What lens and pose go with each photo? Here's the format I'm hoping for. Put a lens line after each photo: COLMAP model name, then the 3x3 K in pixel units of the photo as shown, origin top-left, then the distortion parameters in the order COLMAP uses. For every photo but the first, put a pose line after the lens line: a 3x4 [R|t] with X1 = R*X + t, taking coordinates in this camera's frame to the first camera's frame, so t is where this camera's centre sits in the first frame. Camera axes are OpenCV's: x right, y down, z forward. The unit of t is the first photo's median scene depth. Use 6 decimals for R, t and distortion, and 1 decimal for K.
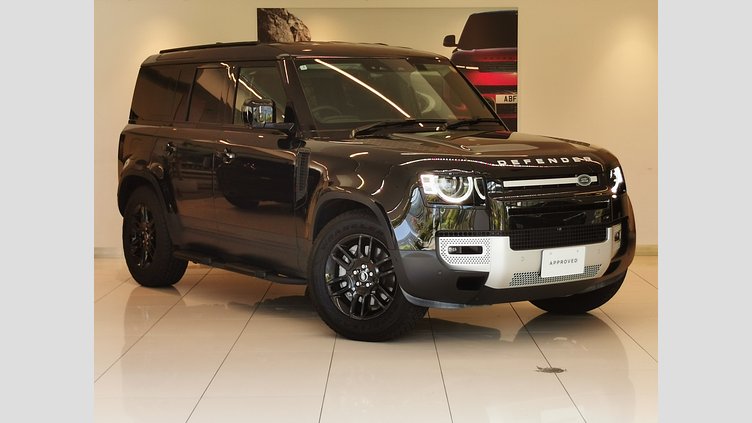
lens RADIAL K [[1966.8, 0, 376.0], [0, 1966.8, 211.5], [0, 0, 1]] dist [0.091544, 0.179403]
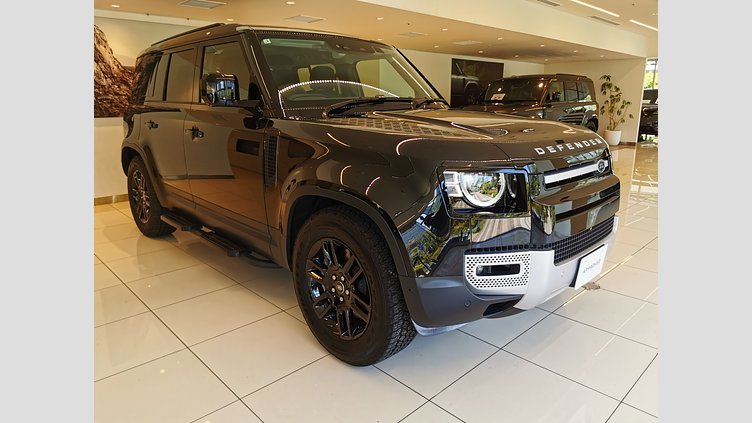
lens RADIAL K [[542.2, 0, 376.0], [0, 542.2, 211.5], [0, 0, 1]] dist [-0.008490, -0.002063]
pose [[0.987725, -0.031291, 0.153035, -0.030585], [0.009946, 0.990340, 0.138304, -0.030805], [-0.155884, -0.135085, 0.978495, 0.806234]]
